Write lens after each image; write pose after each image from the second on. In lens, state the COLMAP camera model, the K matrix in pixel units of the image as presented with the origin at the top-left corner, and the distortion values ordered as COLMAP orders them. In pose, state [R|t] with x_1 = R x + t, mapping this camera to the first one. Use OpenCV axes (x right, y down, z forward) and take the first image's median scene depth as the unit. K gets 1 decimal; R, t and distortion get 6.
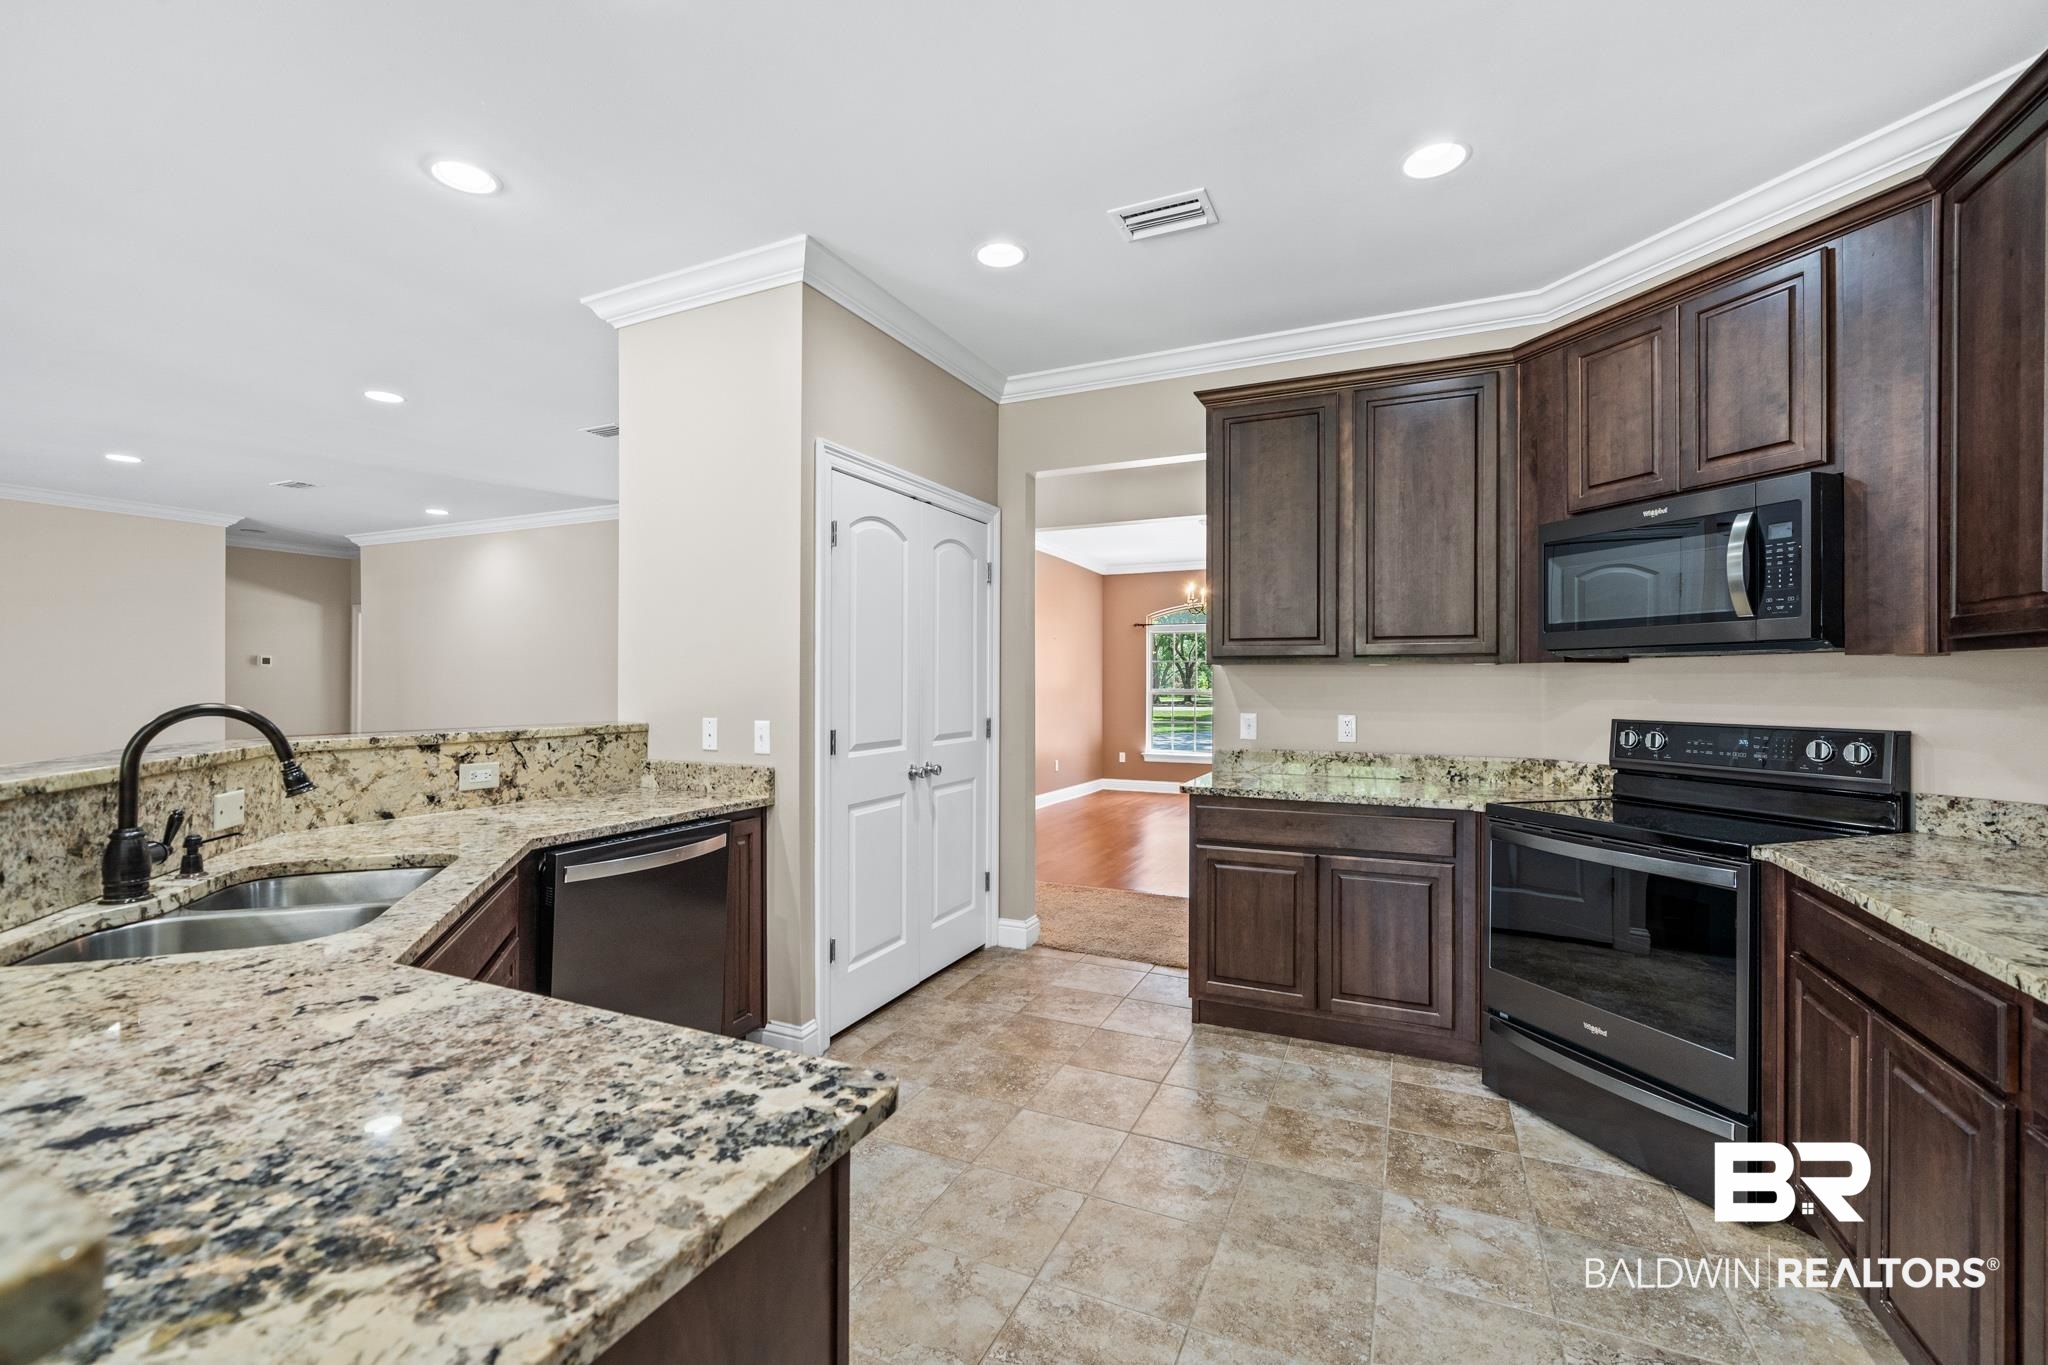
lens RADIAL K [[871.9, 0, 1015.1], [0, 871.9, 679.2], [0, 0, 1]] dist [-0.002273, -0.000173]
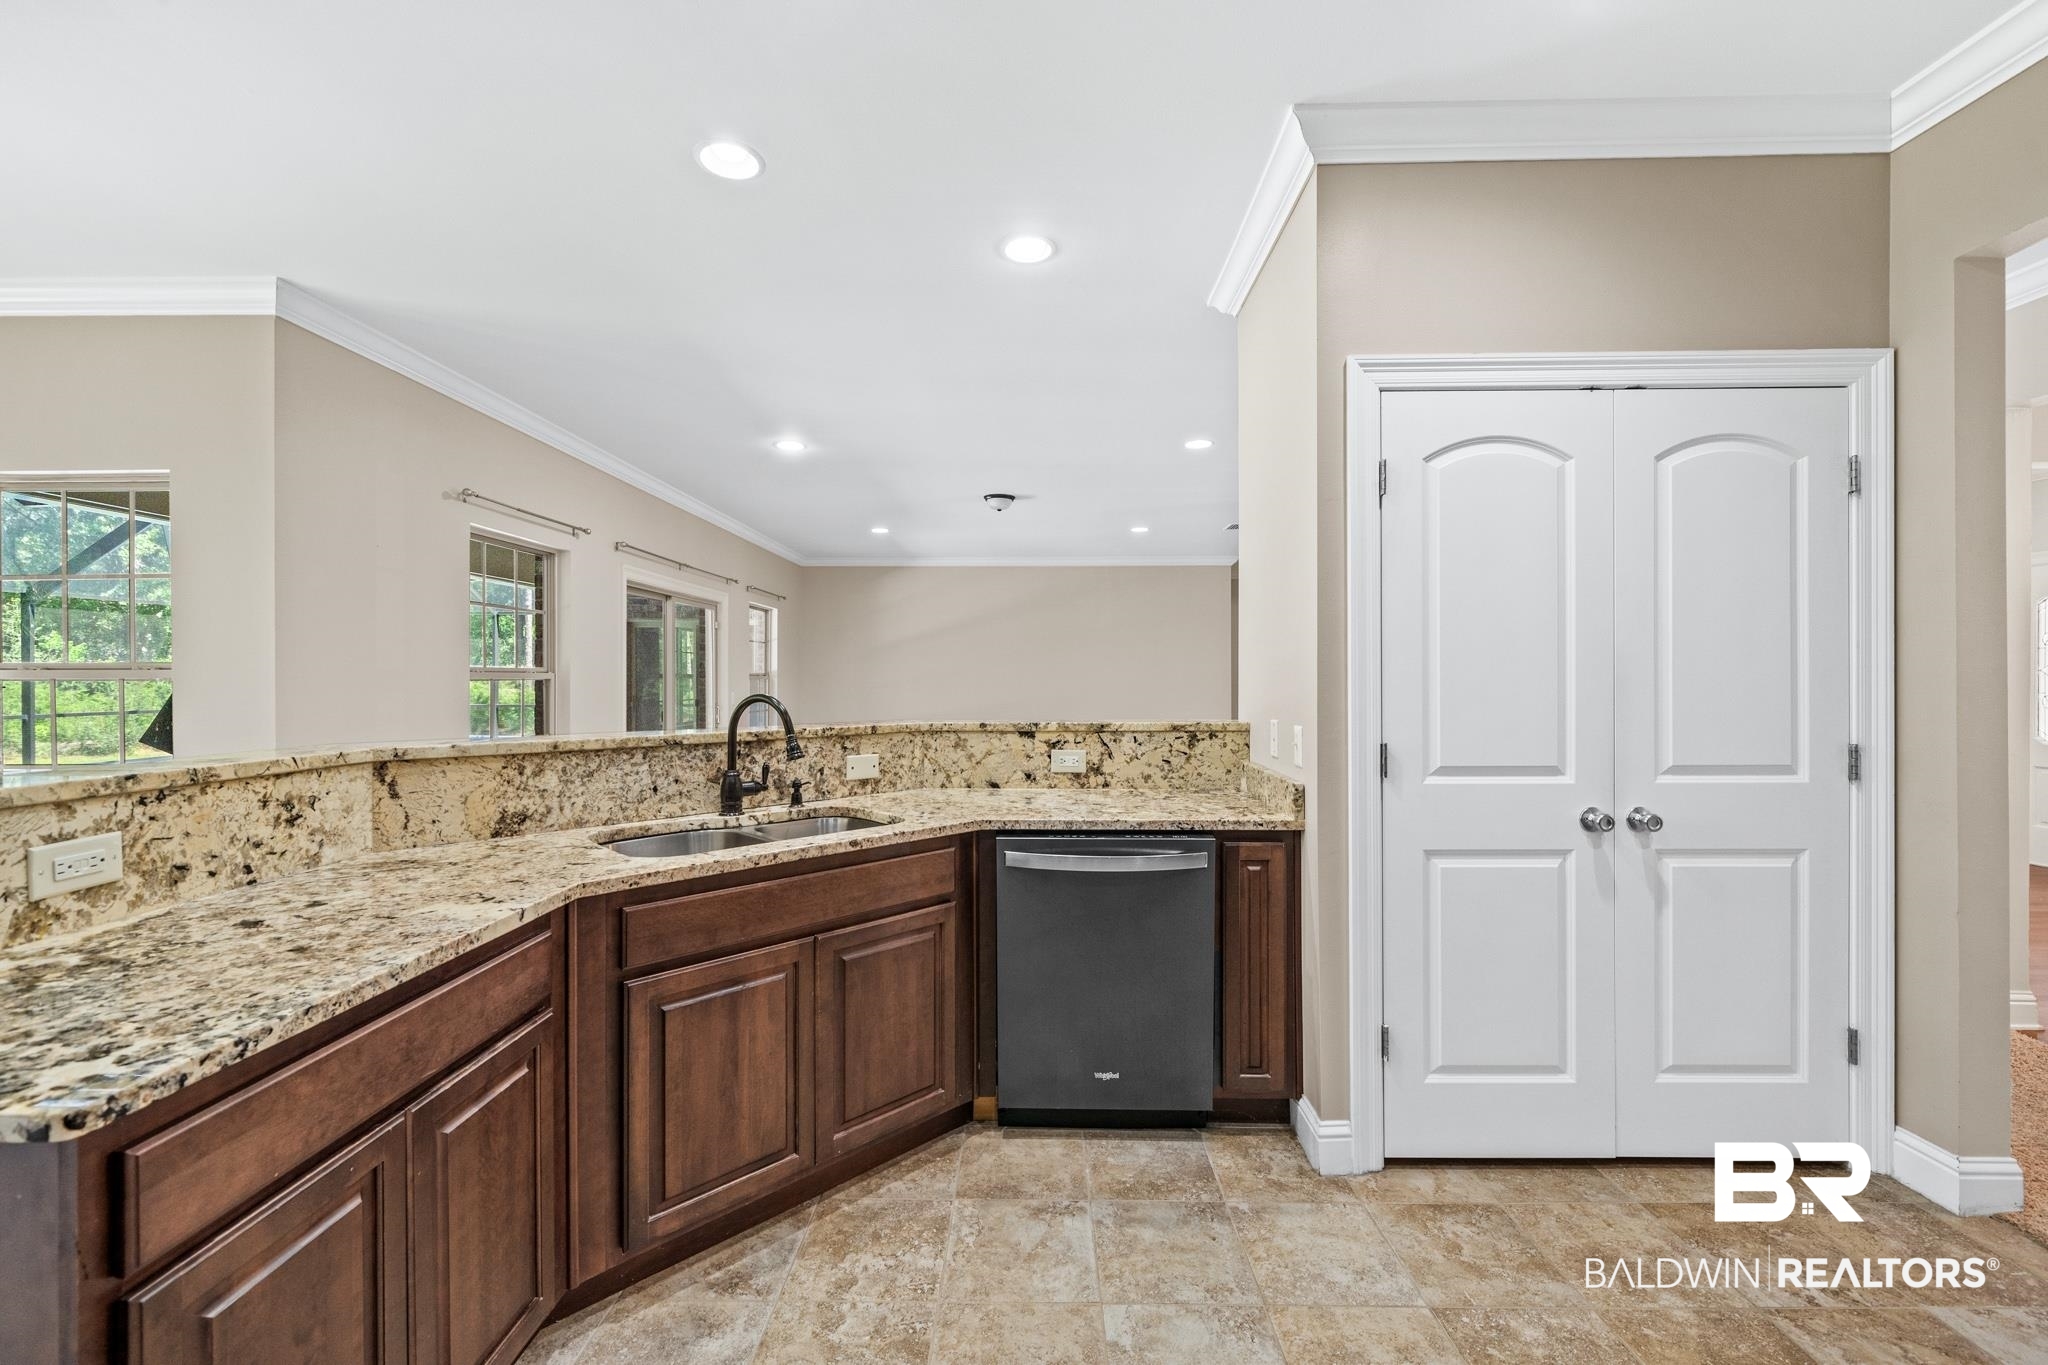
lens RADIAL K [[815.8, 0, 1024.3], [0, 815.8, 676.9], [0, 0, 1]] dist [-0.001174, -0.000325]
pose [[0.409169, -0.004496, -0.912448, 0.343530], [0.004867, 0.999984, -0.002745, 0.002545], [0.912446, -0.003318, 0.409184, 0.507132]]
